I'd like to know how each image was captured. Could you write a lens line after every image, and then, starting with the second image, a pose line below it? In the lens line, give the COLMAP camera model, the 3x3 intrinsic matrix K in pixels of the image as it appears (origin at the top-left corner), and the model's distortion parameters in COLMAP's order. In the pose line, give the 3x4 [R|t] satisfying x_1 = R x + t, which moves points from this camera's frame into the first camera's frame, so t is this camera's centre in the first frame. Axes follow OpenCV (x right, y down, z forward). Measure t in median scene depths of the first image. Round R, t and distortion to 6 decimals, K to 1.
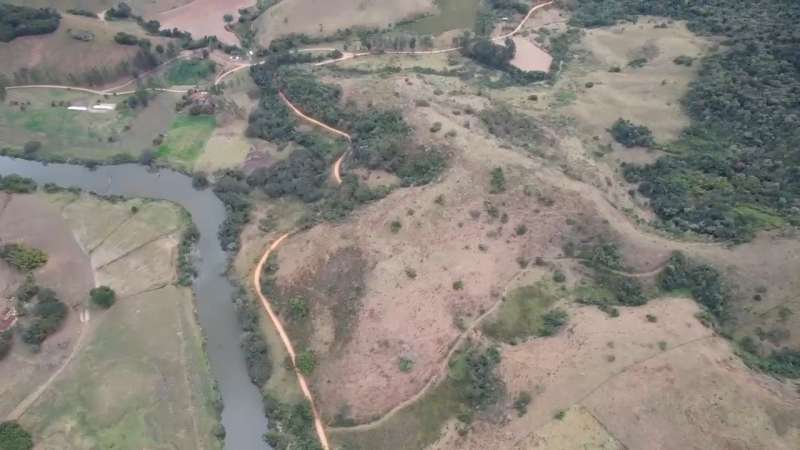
lens RADIAL K [[517.4, 0, 401.5], [0, 517.4, 234.4], [0, 0, 1]] dist [-0.077207, 0.069731]
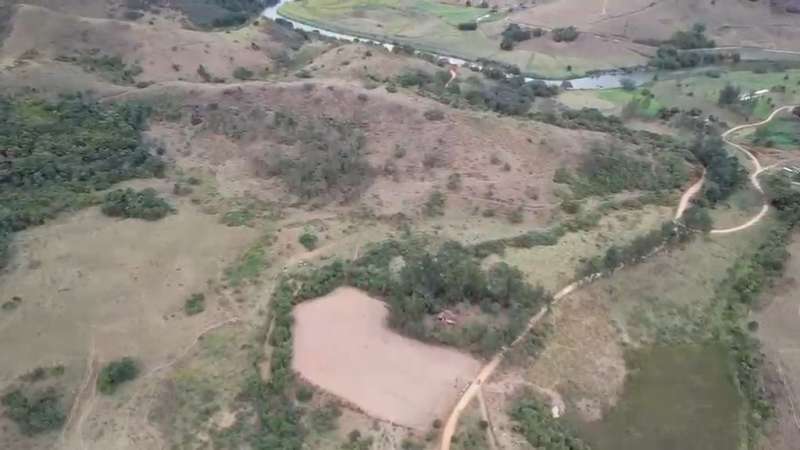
lens RADIAL K [[517.4, 0, 401.8], [0, 517.4, 222.7], [0, 0, 1]] dist [-0.077207, 0.069731]
pose [[-0.874094, 0.263134, -0.408314, 0.381101], [-0.363454, 0.203395, 0.909138, -0.782409], [0.322274, 0.943075, -0.082149, 1.046565]]
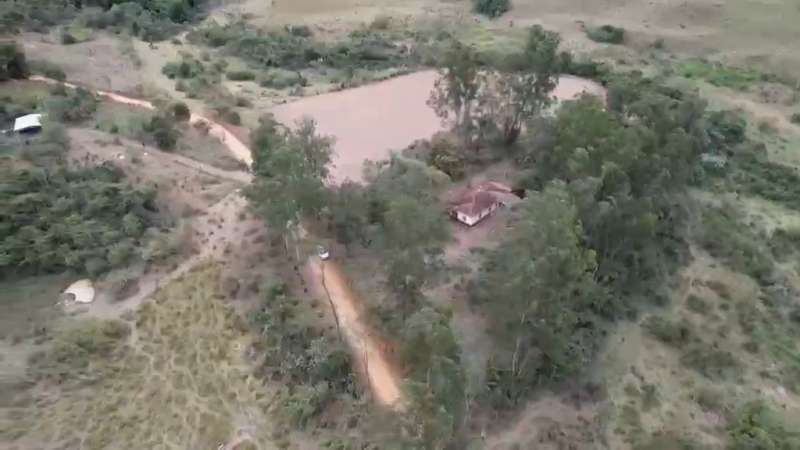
lens RADIAL K [[517.4, 0, 396.9], [0, 517.4, 222.9], [0, 0, 1]] dist [-0.077207, 0.069731]
pose [[-0.107379, -0.572321, 0.812969, 0.070196], [0.724500, 0.514930, 0.458199, -0.474819], [-0.680859, 0.638197, 0.359354, 1.067416]]
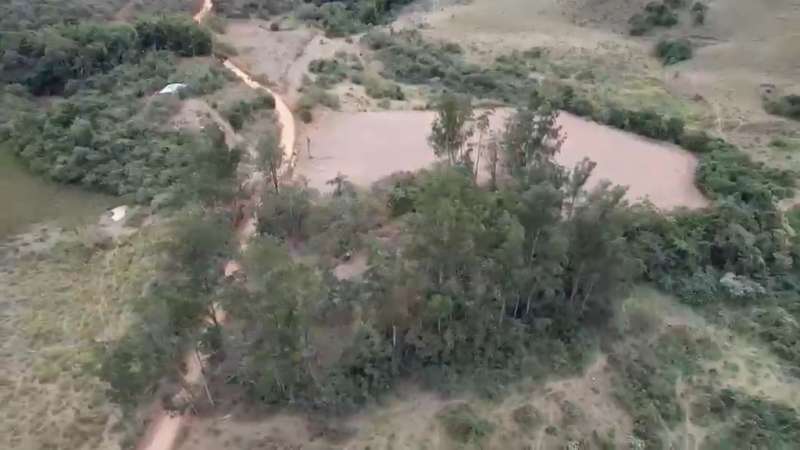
lens RADIAL K [[517.4, 0, 399.2], [0, 517.4, 222.3], [0, 0, 1]] dist [-0.077207, 0.069731]
pose [[0.420233, -0.521236, 0.742776, 0.078120], [0.666979, 0.732441, 0.136634, -0.420134], [-0.615258, 0.437998, 0.655450, 0.998408]]
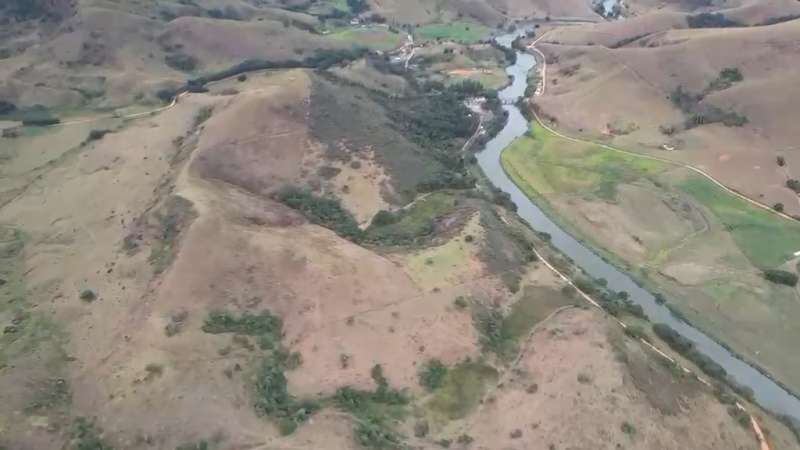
lens RADIAL K [[517.4, 0, 403.7], [0, 517.4, 223.1], [0, 0, 1]] dist [-0.077207, 0.069731]
pose [[-0.994187, 0.054136, -0.093067, 0.270050], [-0.084611, 0.141716, 0.986285, -0.556402], [0.066582, 0.988426, -0.136312, 0.520481]]
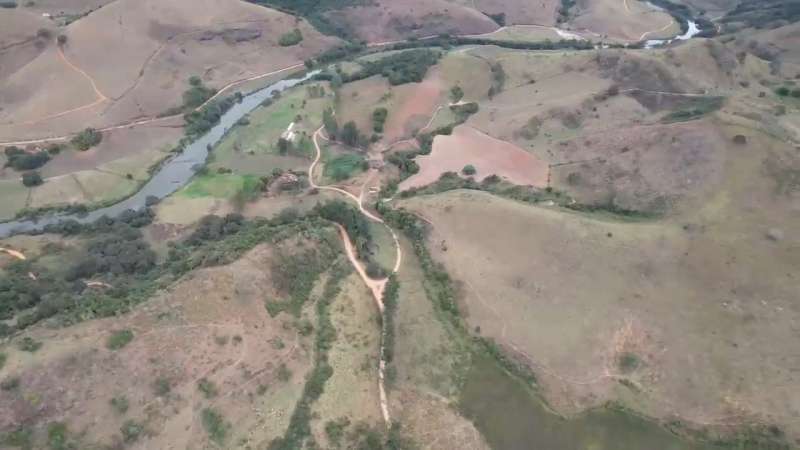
lens RADIAL K [[517.4, 0, 403.1], [0, 517.4, 221.8], [0, 0, 1]] dist [-0.077207, 0.069731]
pose [[0.000672, 0.581559, -0.813504, 0.416937], [-0.733431, 0.553277, 0.394922, -0.745014], [0.679764, 0.596383, 0.426905, 0.771107]]
